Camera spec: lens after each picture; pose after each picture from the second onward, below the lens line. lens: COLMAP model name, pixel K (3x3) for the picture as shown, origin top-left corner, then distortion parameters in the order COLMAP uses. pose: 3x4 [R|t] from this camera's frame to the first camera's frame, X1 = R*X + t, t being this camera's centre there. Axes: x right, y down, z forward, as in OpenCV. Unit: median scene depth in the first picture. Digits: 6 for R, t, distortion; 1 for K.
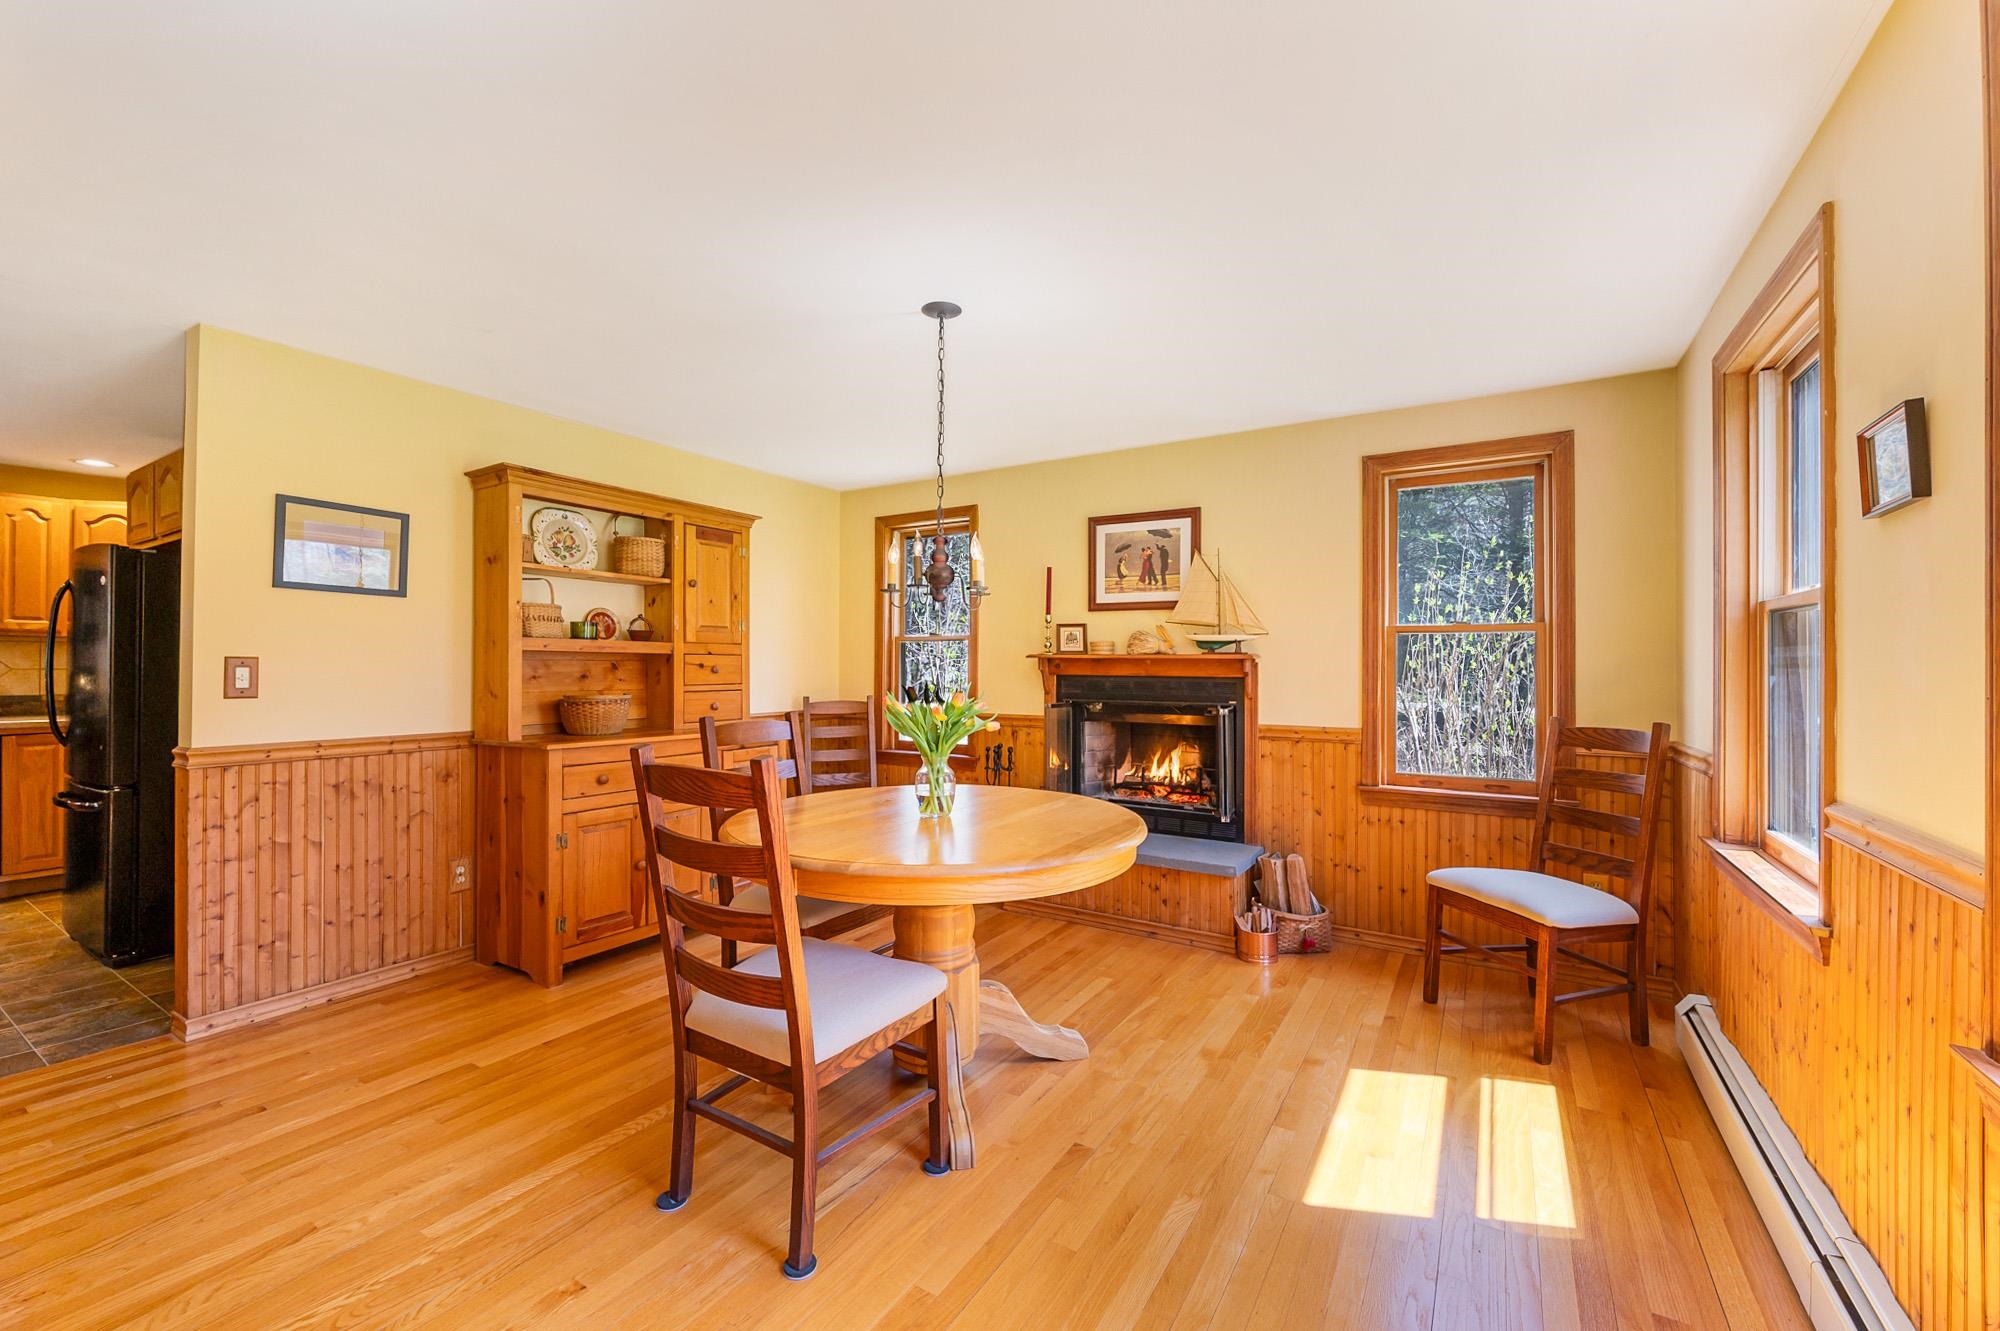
lens RADIAL K [[816.9, 0, 995.9], [0, 816.9, 667.3], [0, 0, 1]] dist [0.001742, 0.000137]
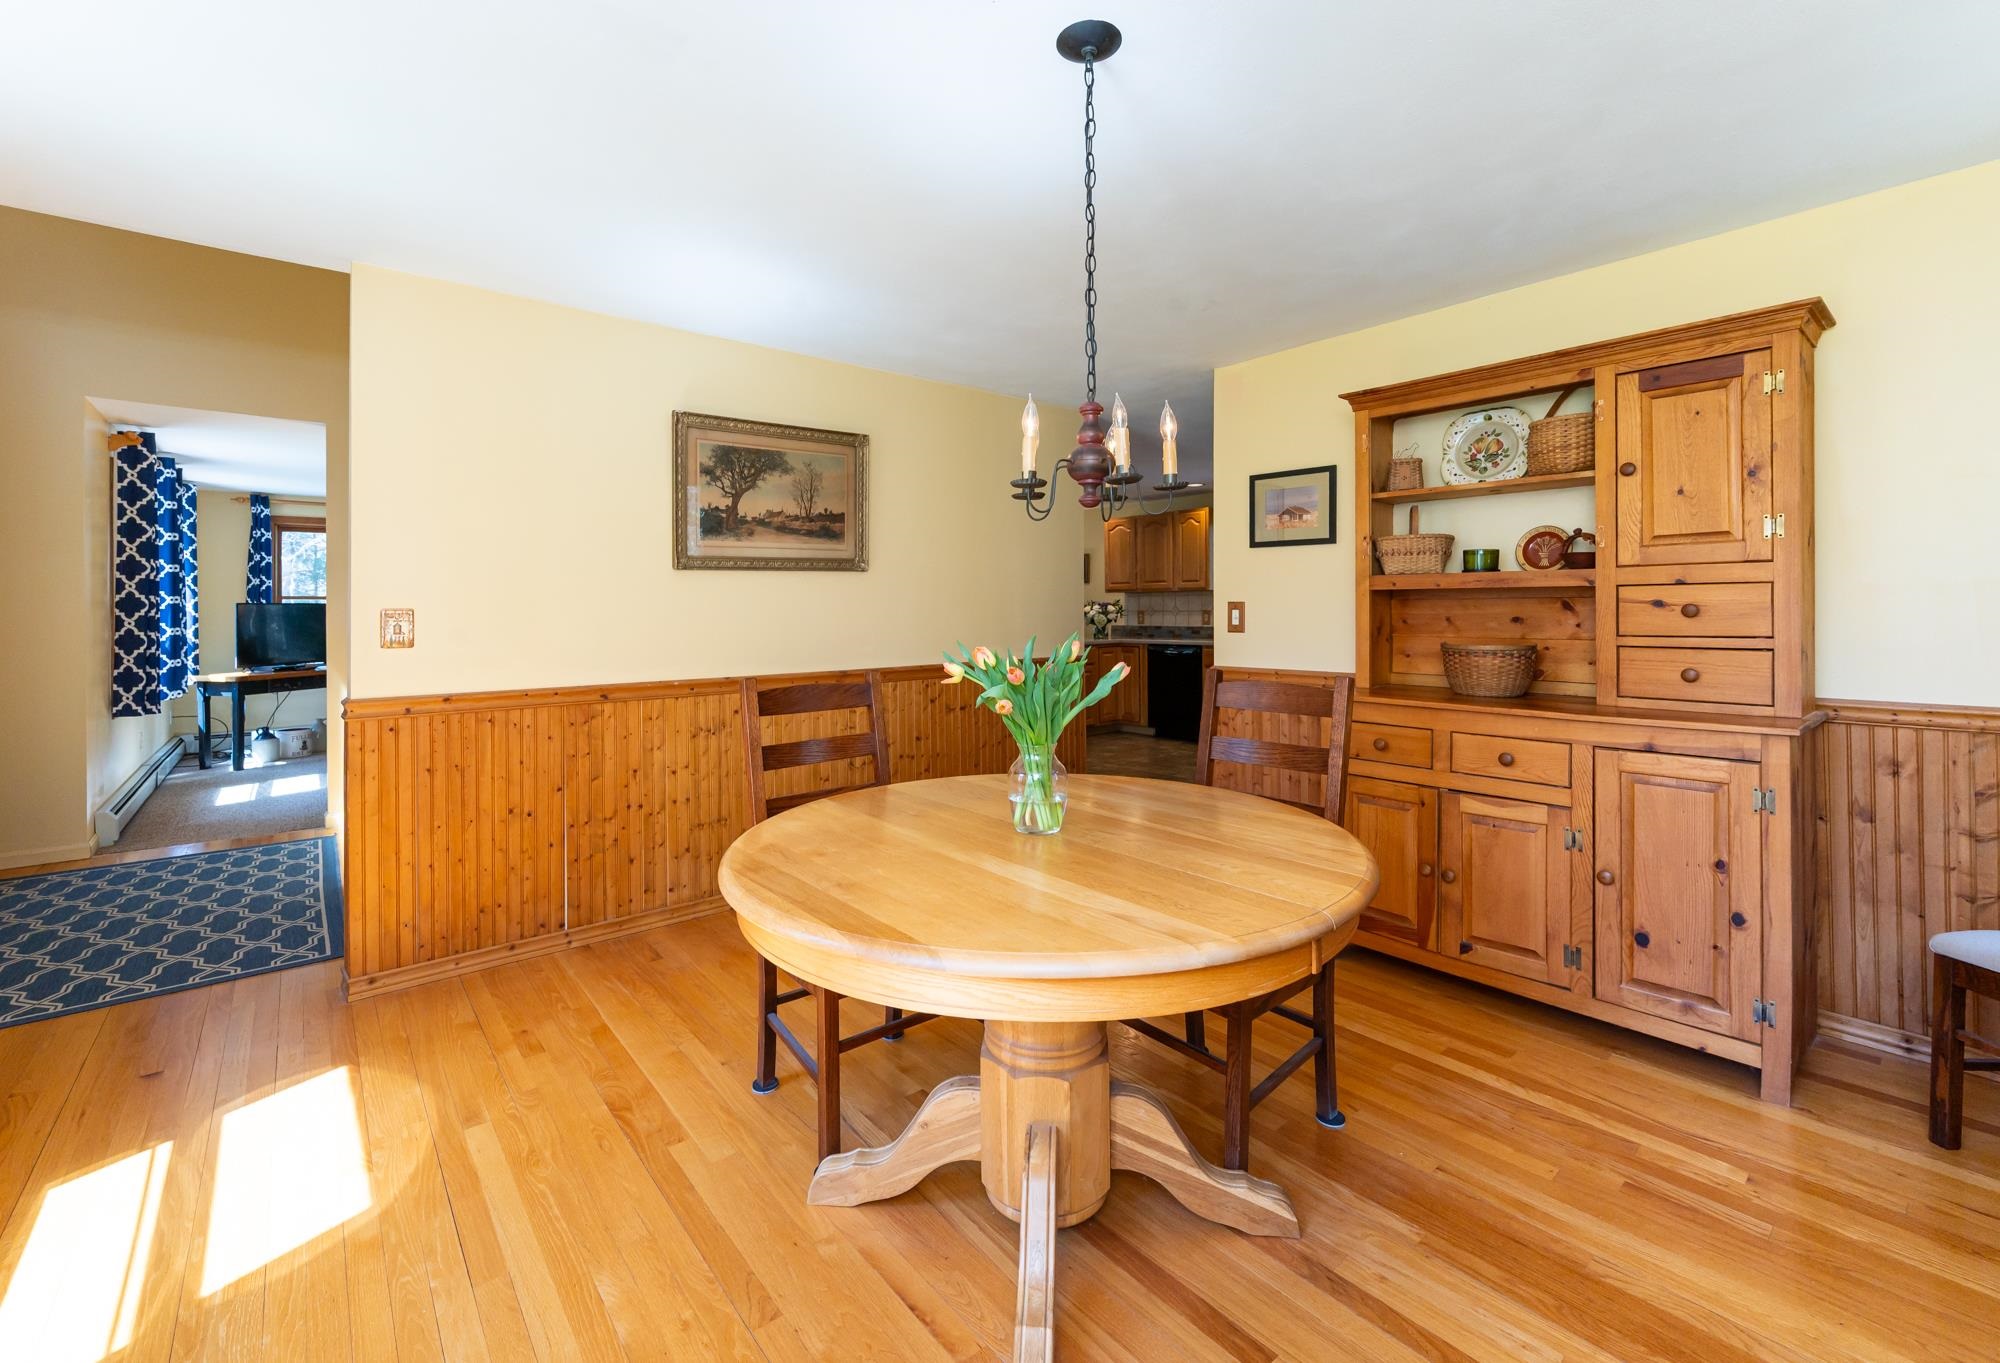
lens RADIAL K [[857.2, 0, 946.7], [0, 857.2, 607.9], [0, 0, 1]] dist [-0.000455, -0.000022]
pose [[-0.350684, -0.003708, -0.936486, 0.443932], [0.004652, 0.999973, -0.005702, 0.002448], [0.936482, -0.006356, -0.350658, 0.810182]]
